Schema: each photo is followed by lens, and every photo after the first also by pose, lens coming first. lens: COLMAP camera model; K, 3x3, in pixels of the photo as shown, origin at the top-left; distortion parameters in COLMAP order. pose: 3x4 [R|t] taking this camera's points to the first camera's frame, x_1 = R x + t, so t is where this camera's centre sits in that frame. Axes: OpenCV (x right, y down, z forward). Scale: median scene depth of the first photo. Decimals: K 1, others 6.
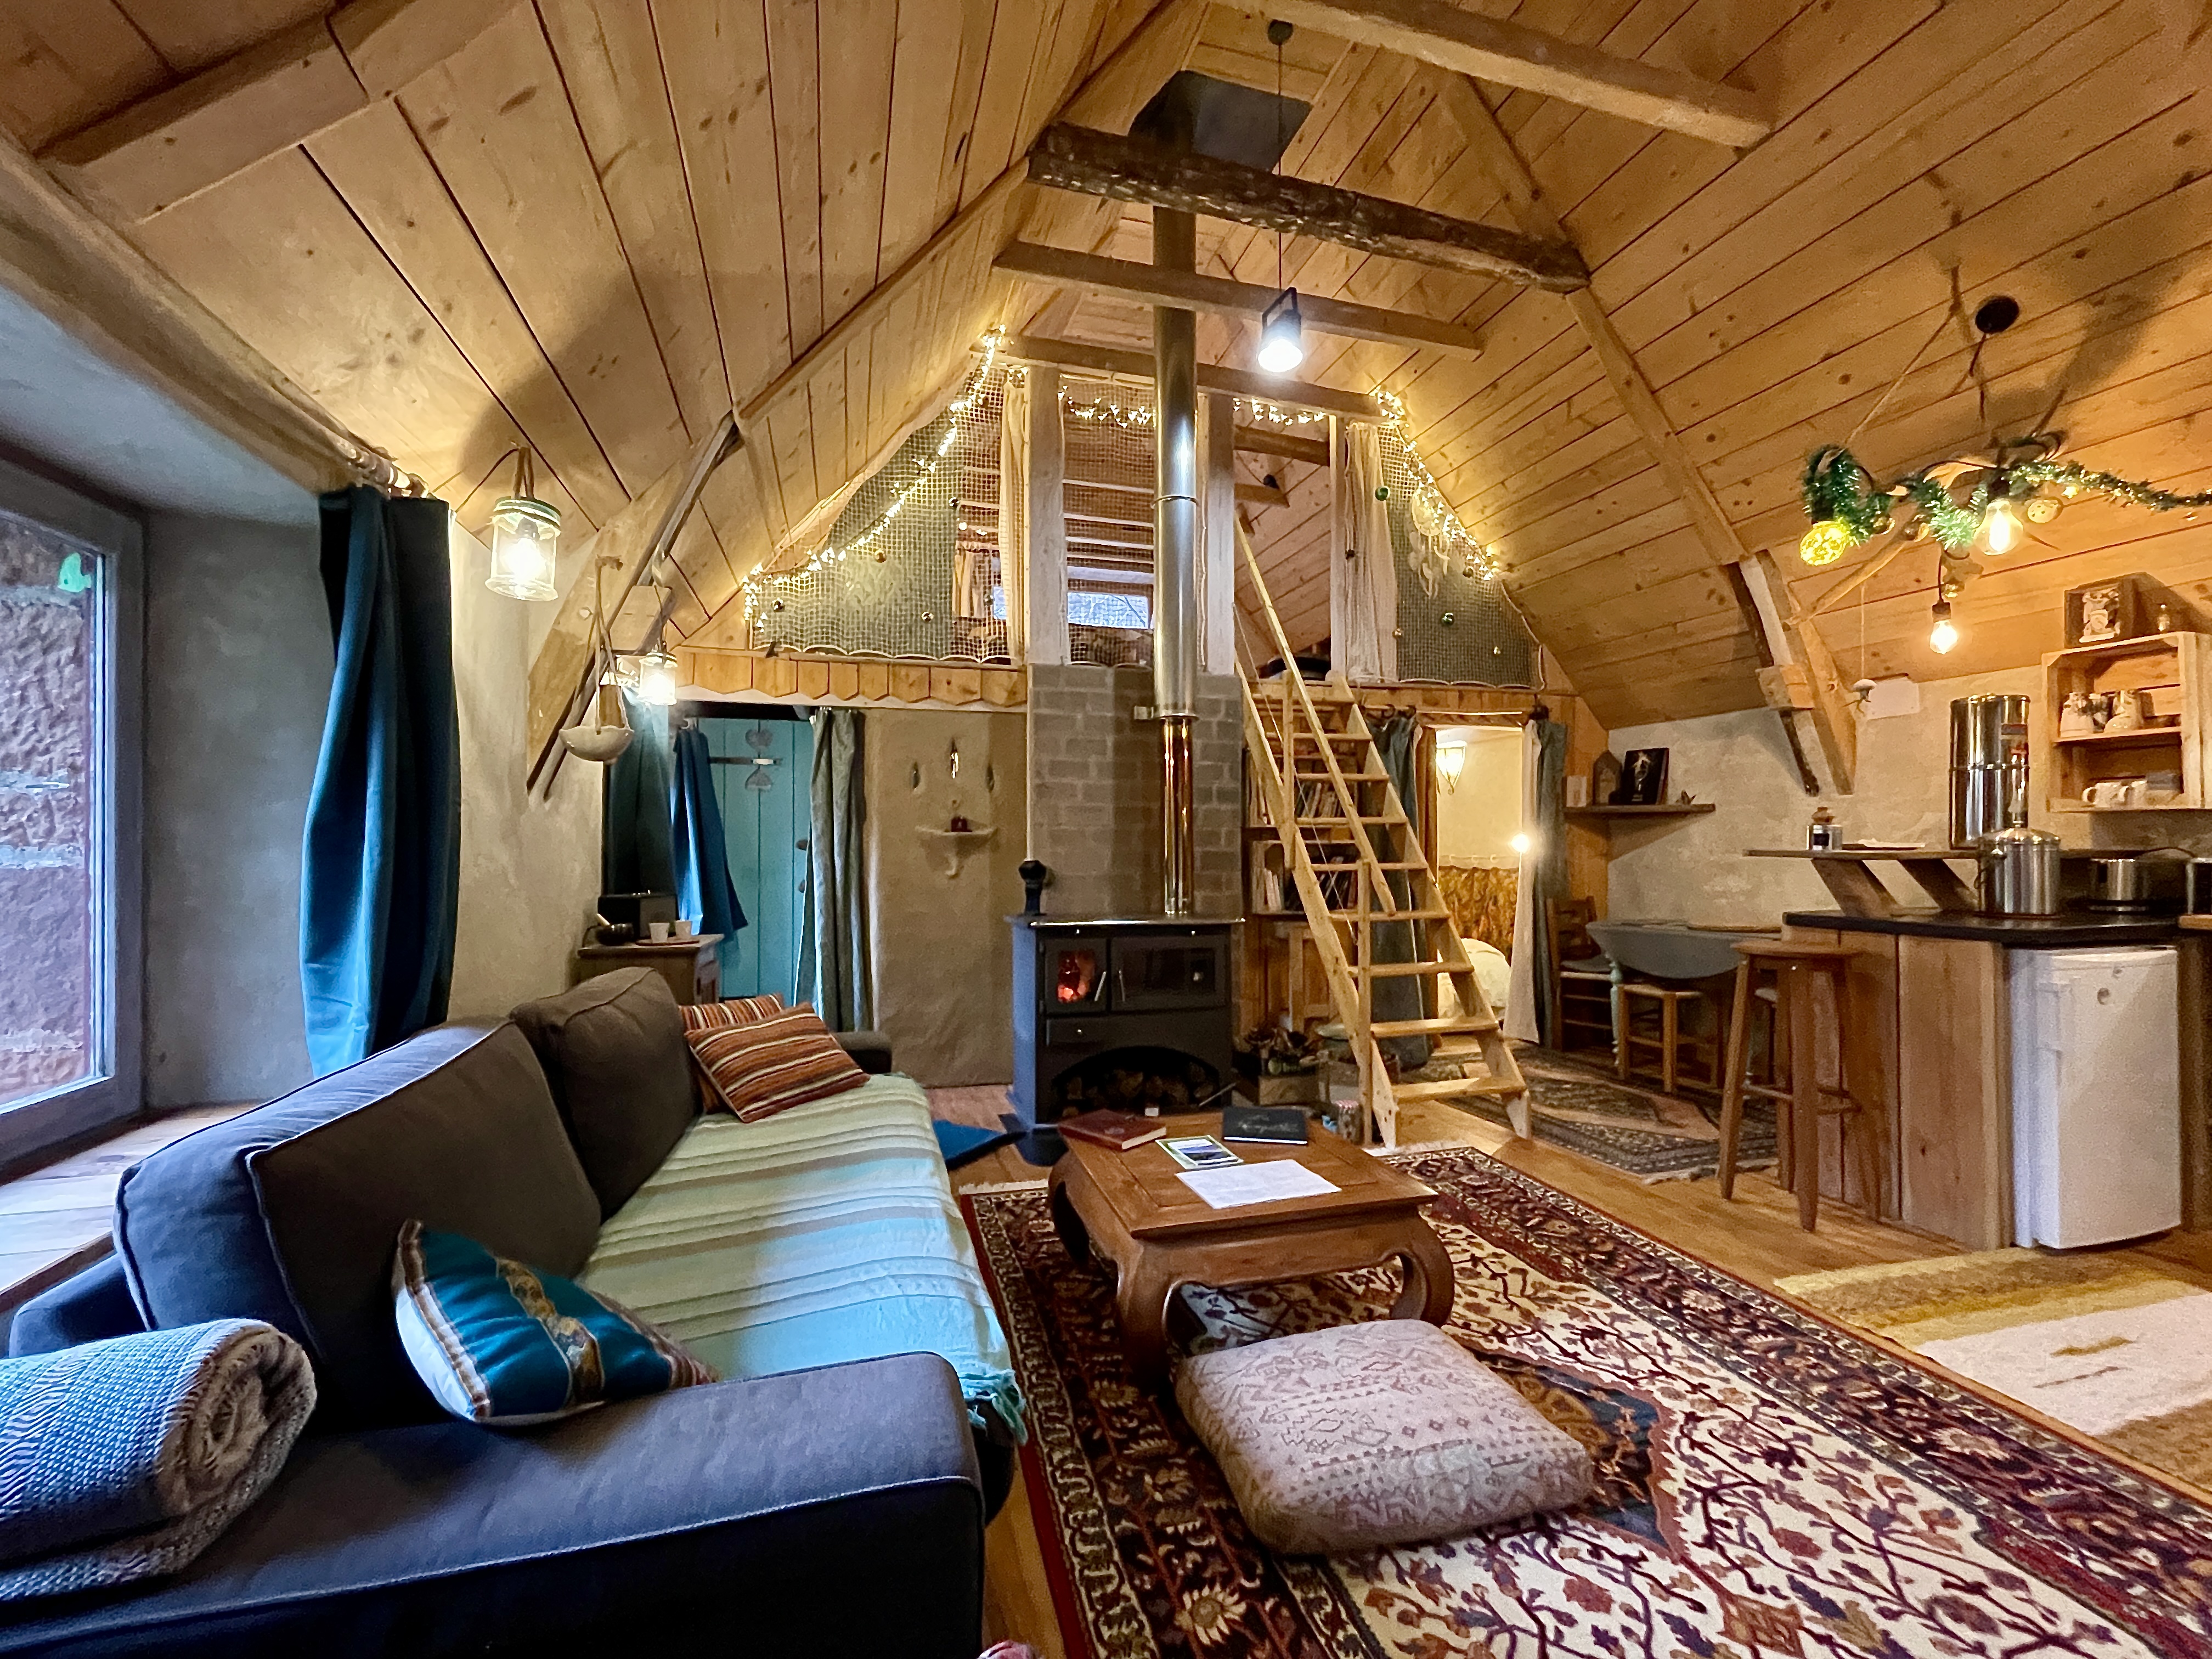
lens RADIAL K [[902.1, 0, 1100.1], [0, 902.1, 842.5], [0, 0, 1]] dist [-0.001626, -0.000728]
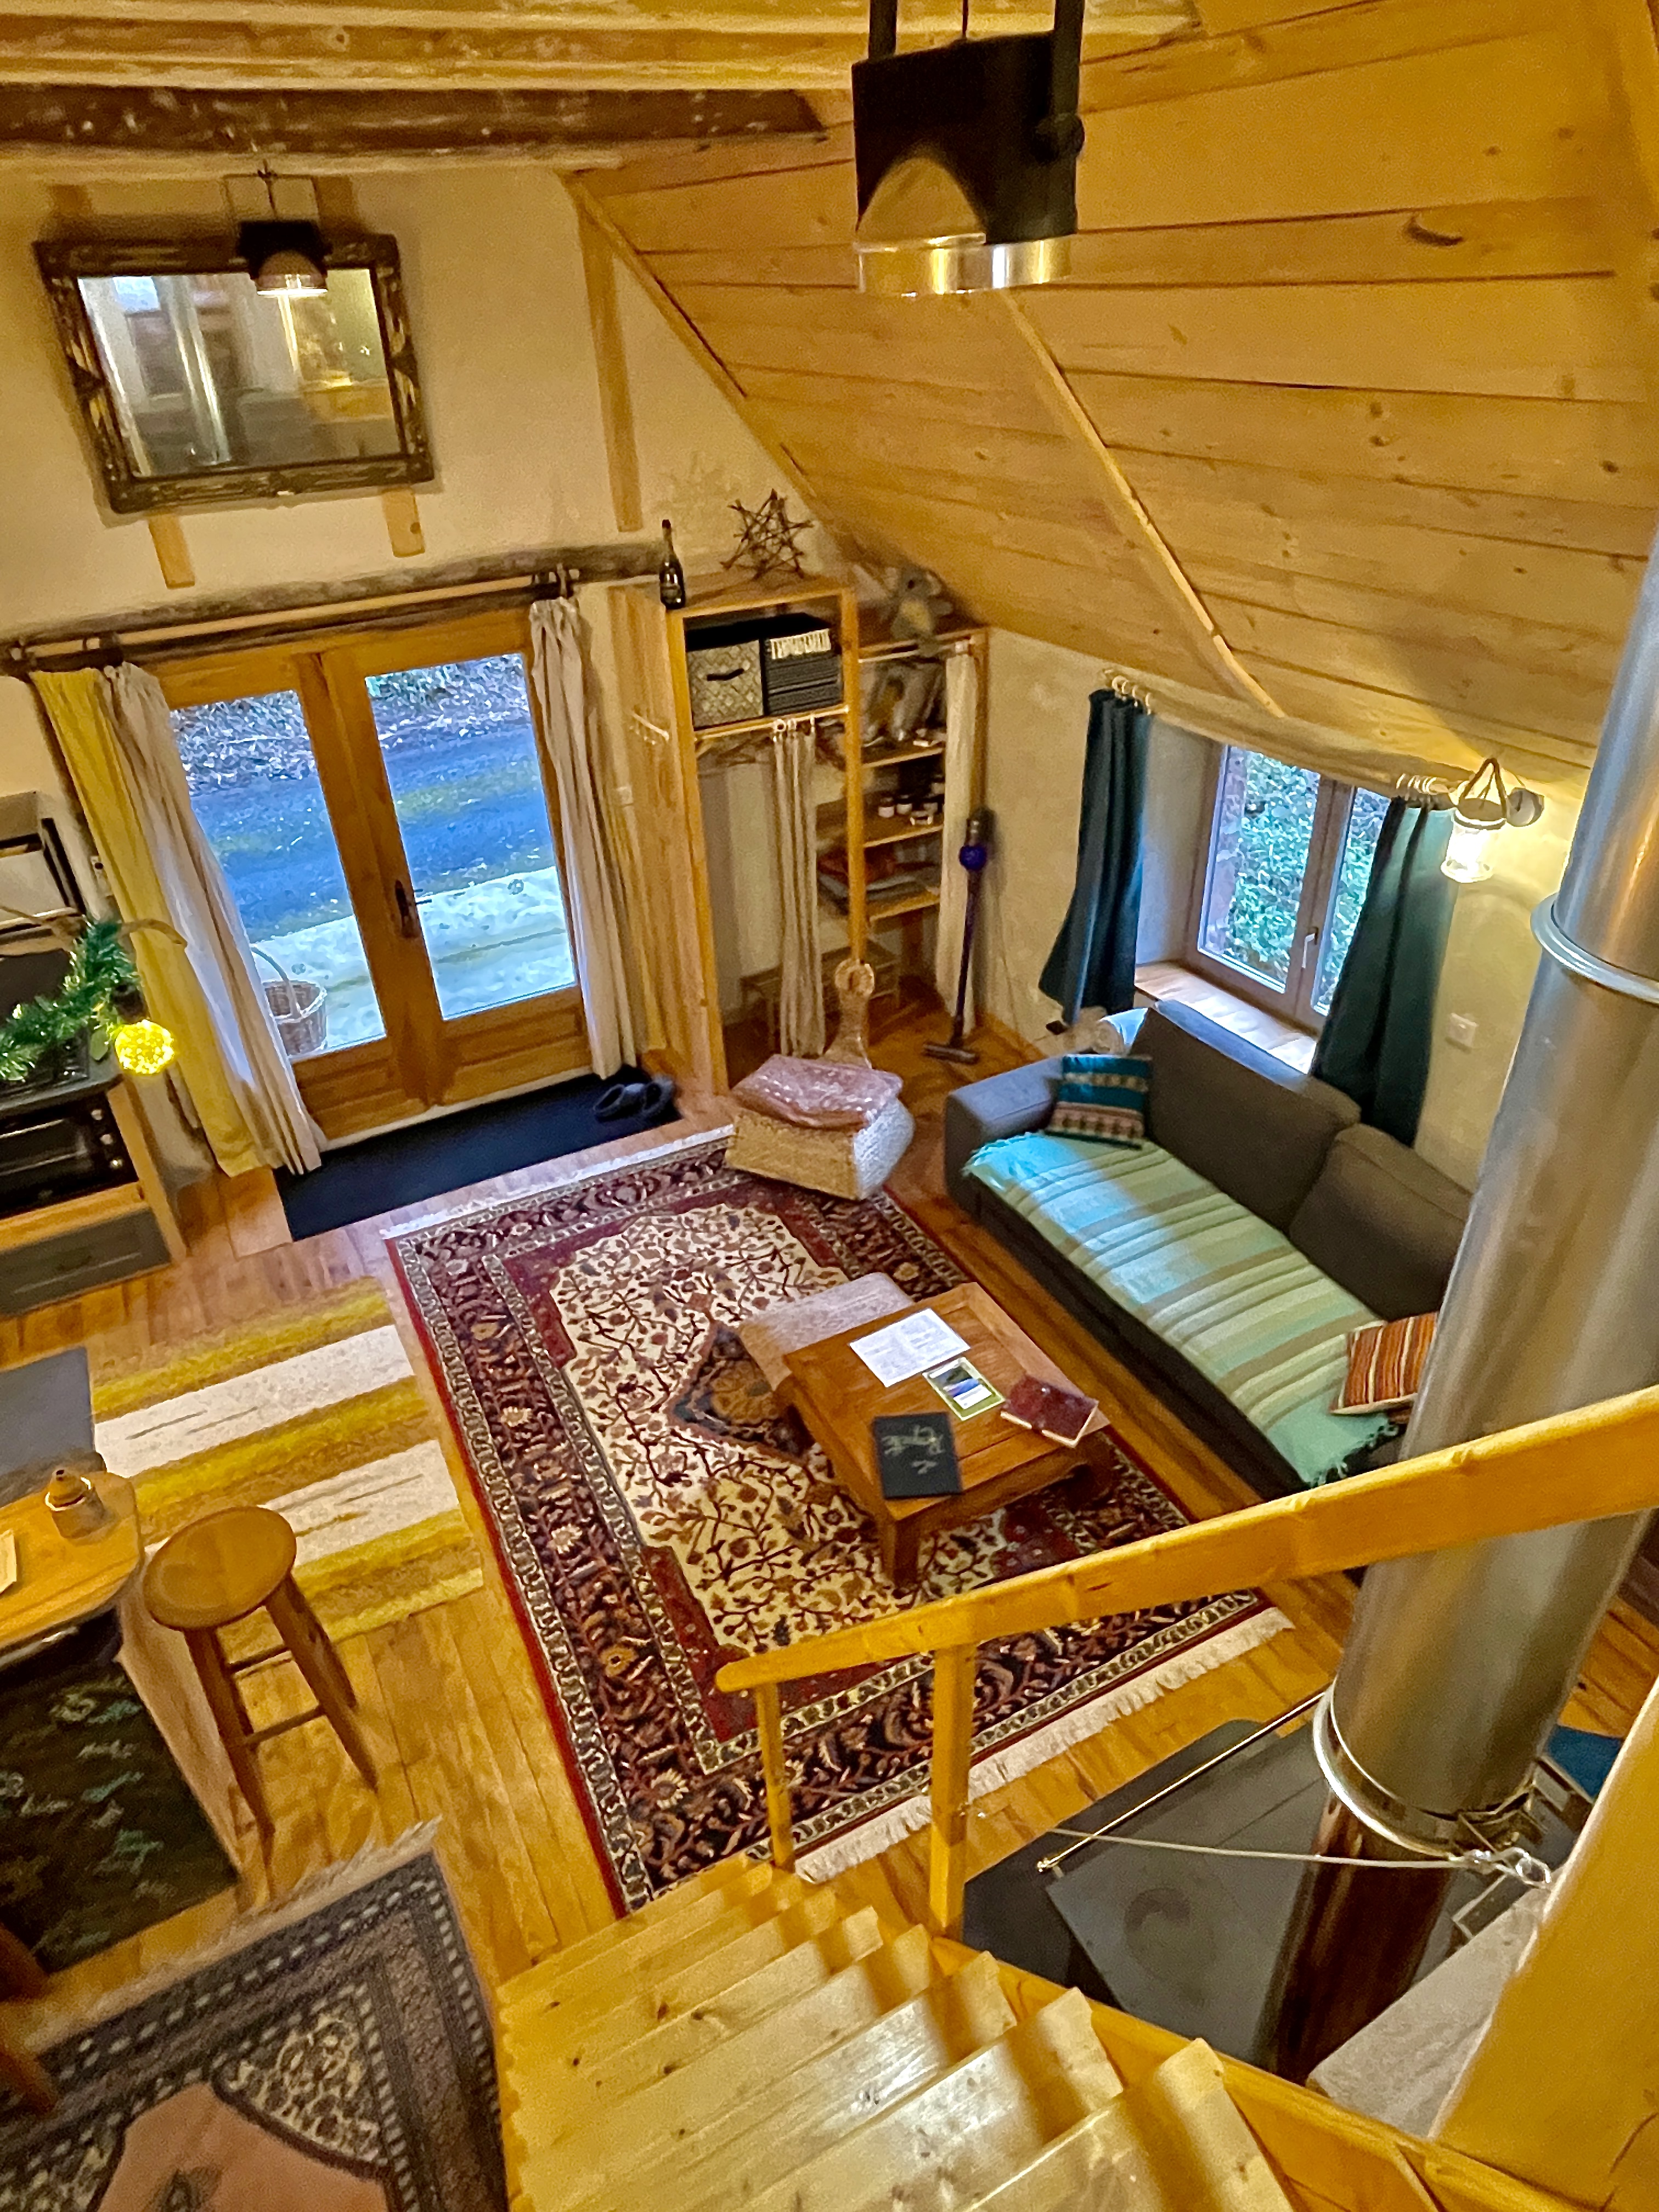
lens RADIAL K [[1297.5, 0, 820.7], [0, 1297.5, 1097.6], [0, 0, 1]] dist [-0.001865, 0.001223]
pose [[-0.976063, 0.153973, -0.153603, 0.345681], [0.050242, 0.846781, 0.529564, -0.625369], [0.211606, 0.509170, -0.834247, 1.529249]]
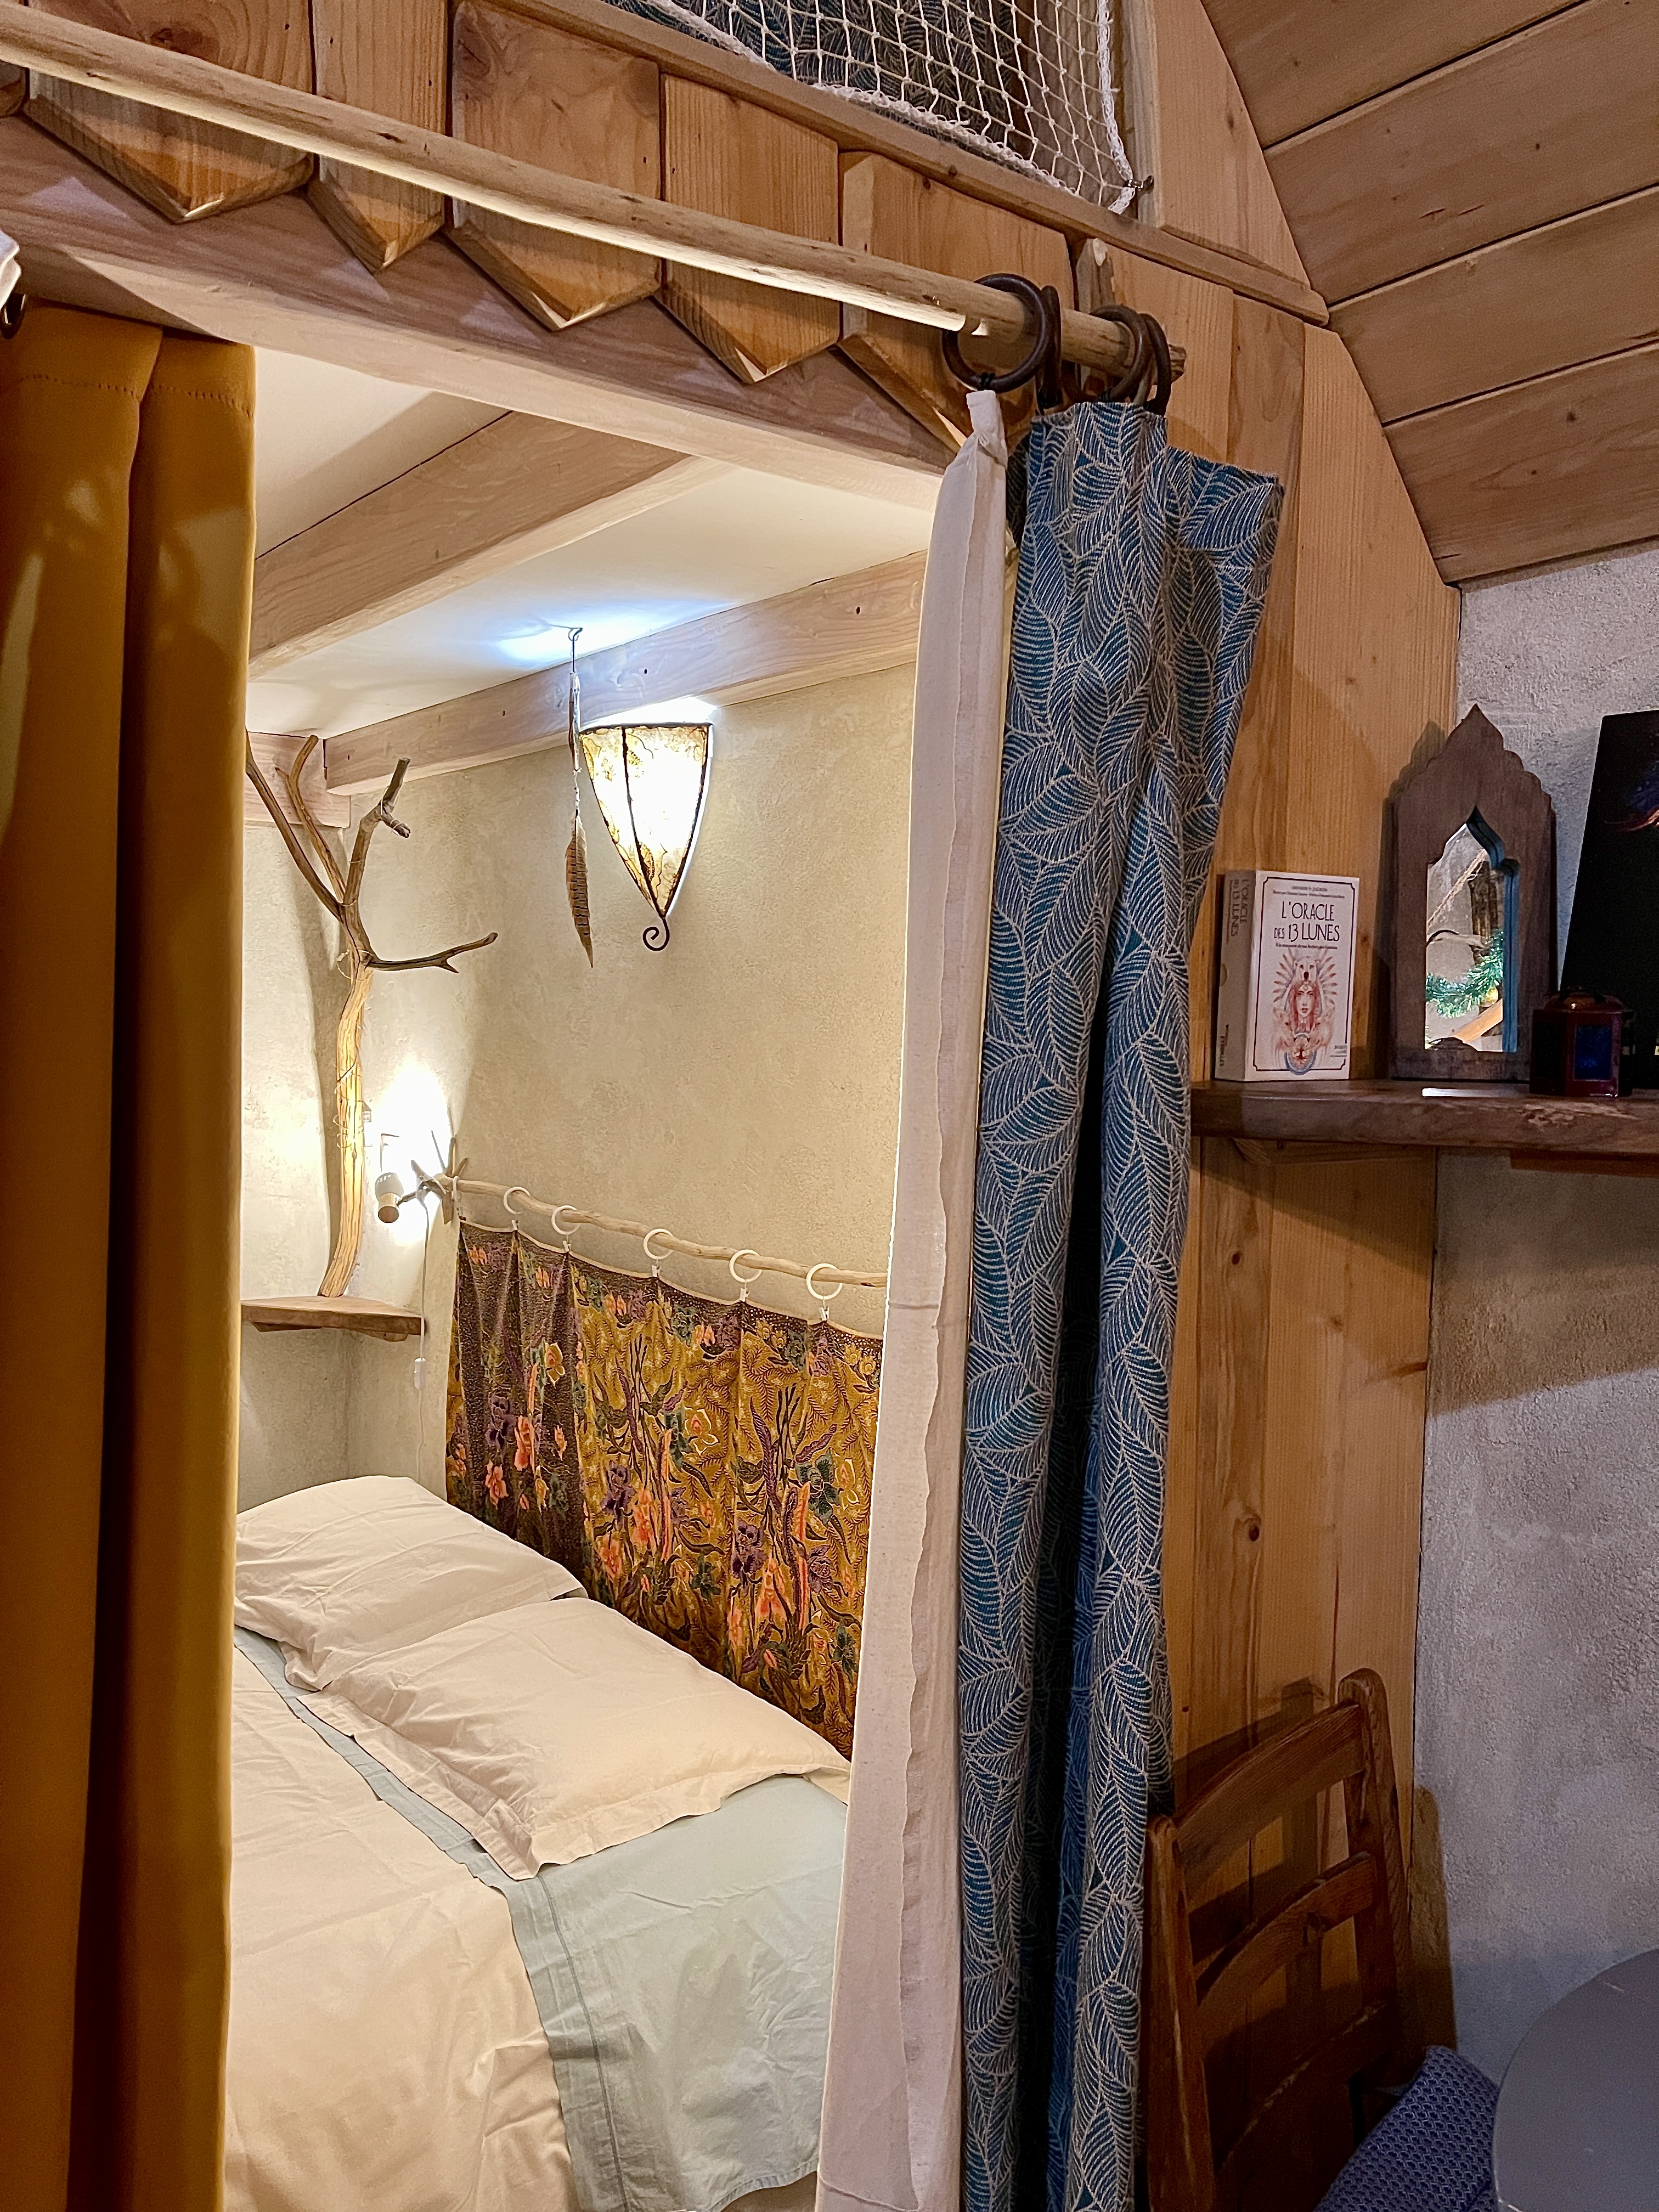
lens RADIAL K [[1687.7, 0, 875.4], [0, 1687.7, 1085.8], [0, 0, 1]] dist [0.103263, -0.143871]
pose [[0.926124, -0.002046, 0.377213, 0.585988], [-0.020677, 0.998207, 0.056179, -0.086558], [-0.376652, -0.059828, 0.924421, 1.248839]]
